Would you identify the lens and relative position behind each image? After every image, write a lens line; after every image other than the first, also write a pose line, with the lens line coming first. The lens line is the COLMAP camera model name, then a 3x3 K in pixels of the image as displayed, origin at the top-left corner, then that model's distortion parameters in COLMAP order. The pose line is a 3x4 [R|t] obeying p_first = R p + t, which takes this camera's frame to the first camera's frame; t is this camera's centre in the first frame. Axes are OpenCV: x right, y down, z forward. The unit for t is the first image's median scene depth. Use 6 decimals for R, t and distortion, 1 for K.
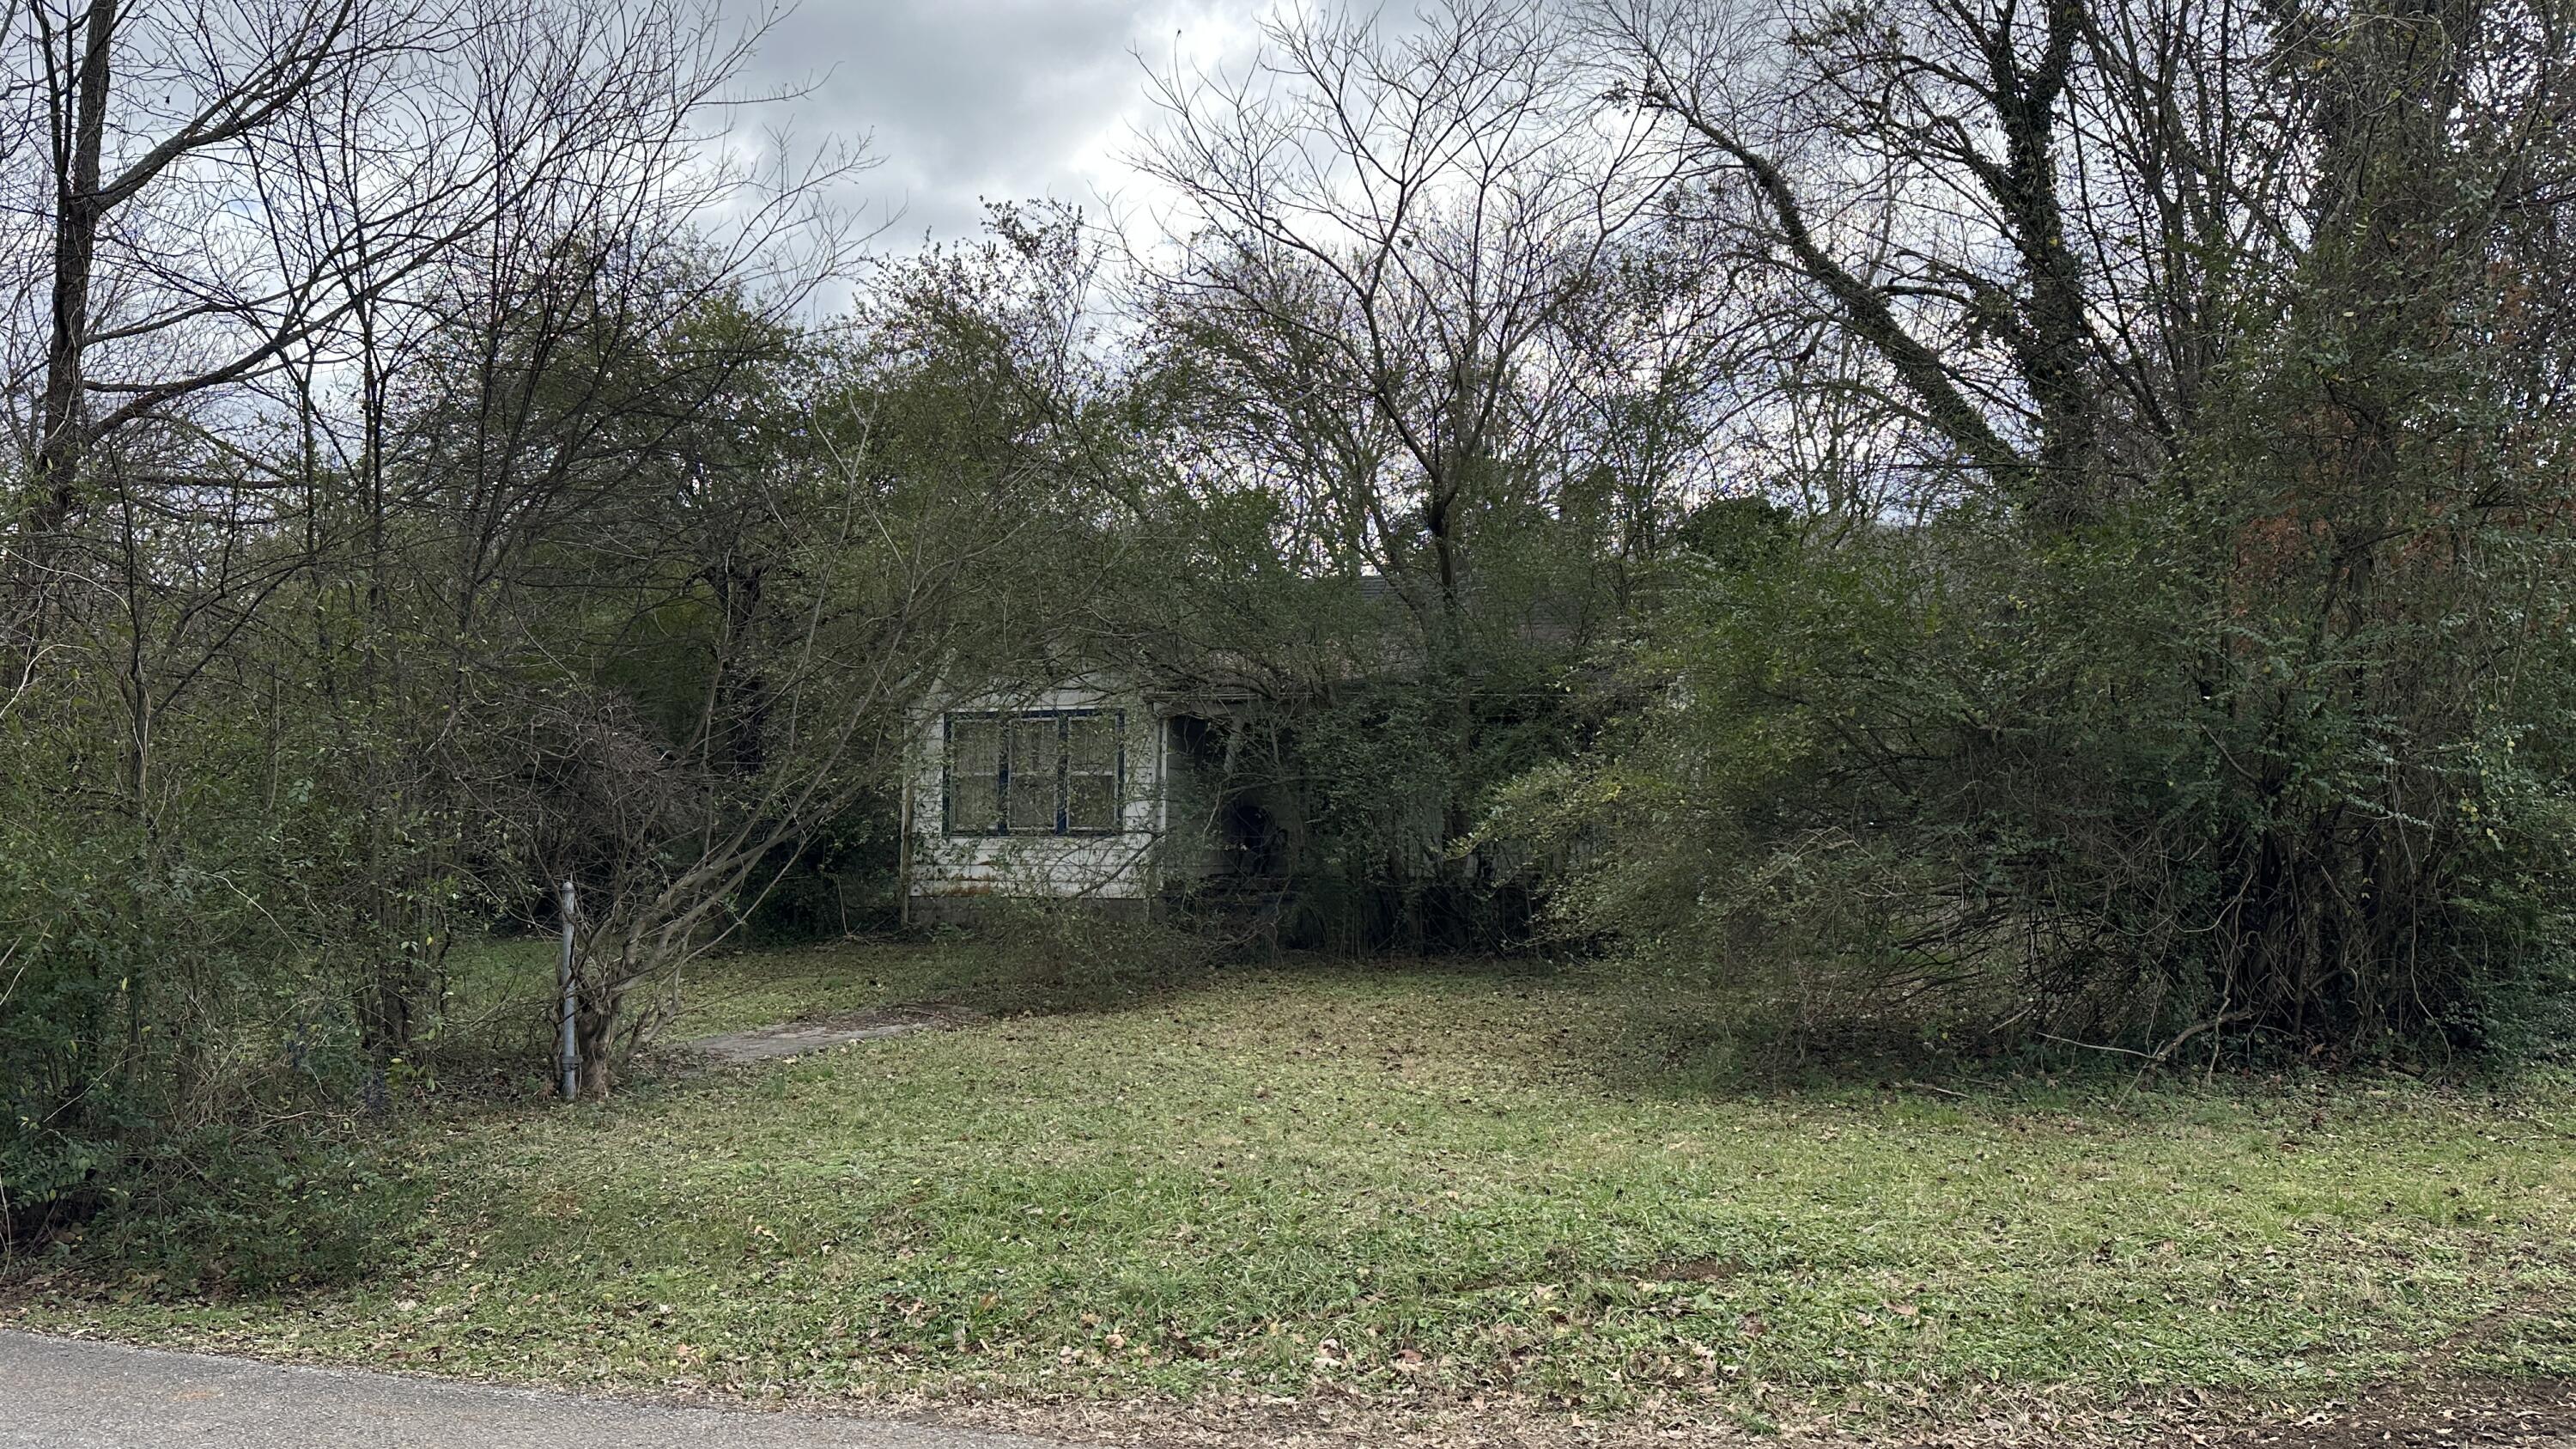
lens RADIAL K [[1878.7, 0, 1288.2], [0, 1878.7, 727.8], [0, 0, 1]] dist [0.070390, -0.081867]
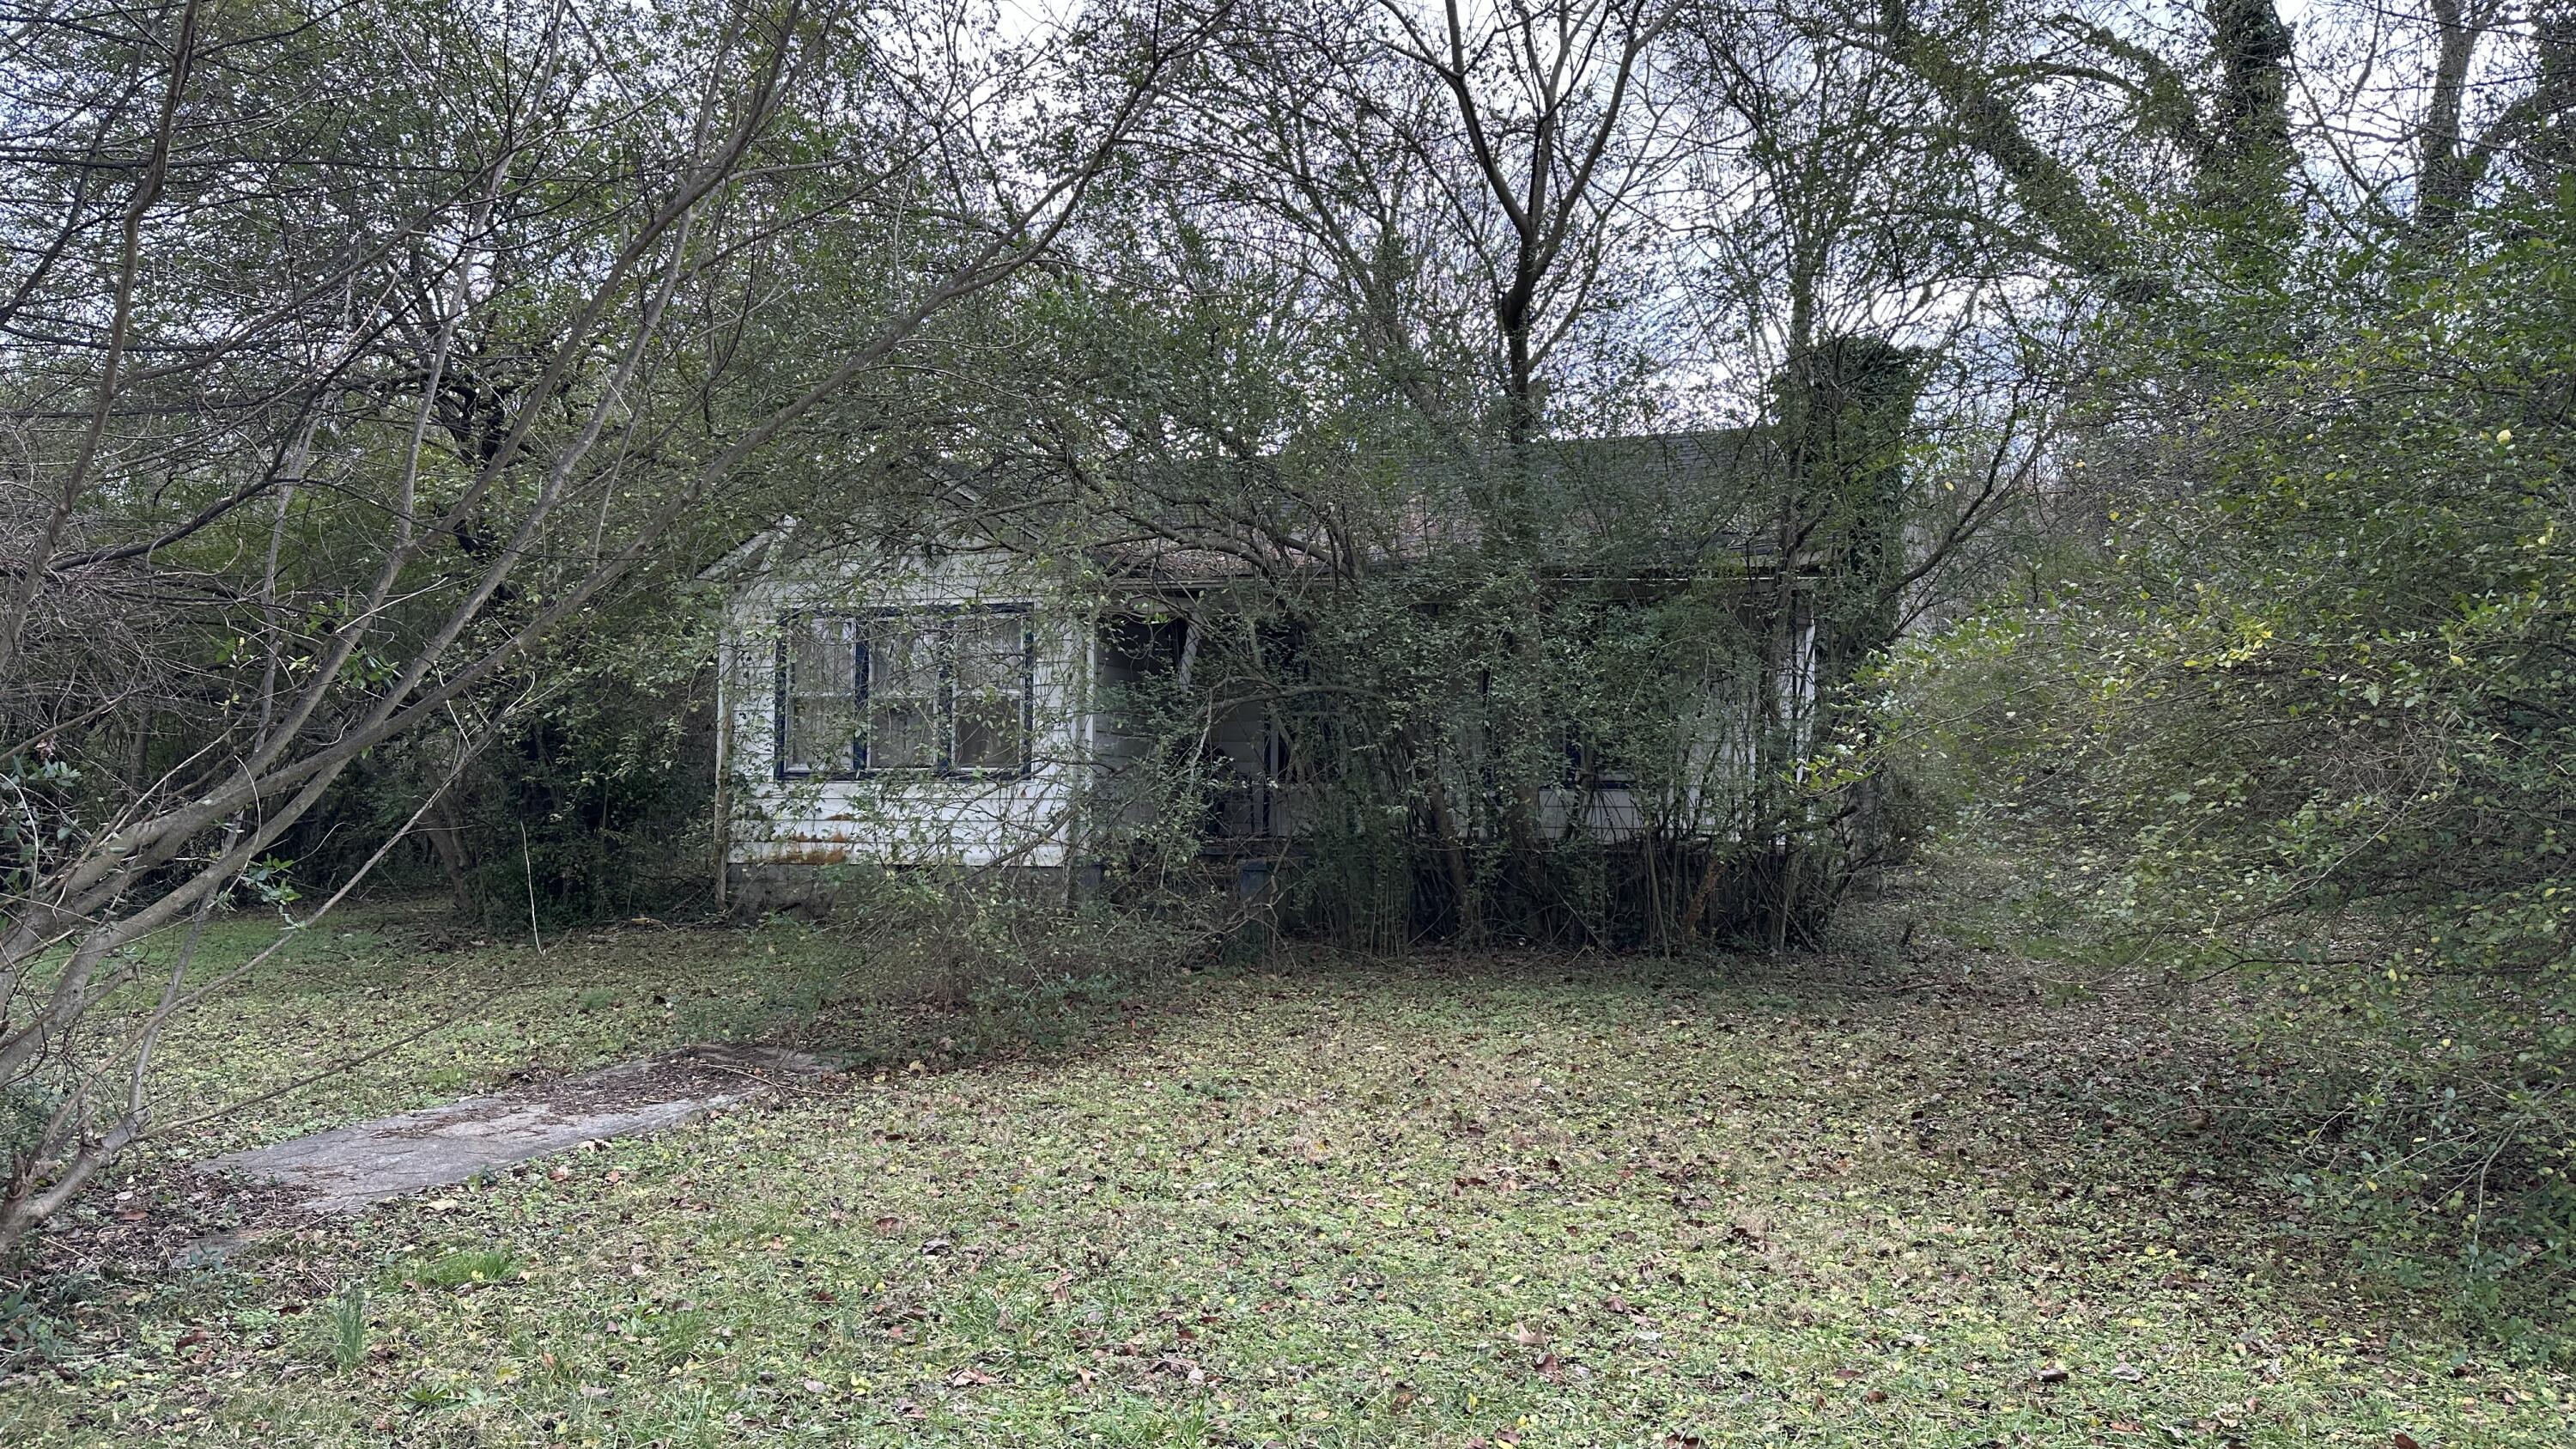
lens RADIAL K [[1878.7, 0, 1294.3], [0, 1878.7, 722.9], [0, 0, 1]] dist [0.070390, -0.081867]
pose [[0.996518, 0.006237, 0.083148, -0.051131], [-0.007642, 0.999833, 0.016588, 0.024729], [-0.083030, -0.017166, 0.996399, 0.295768]]
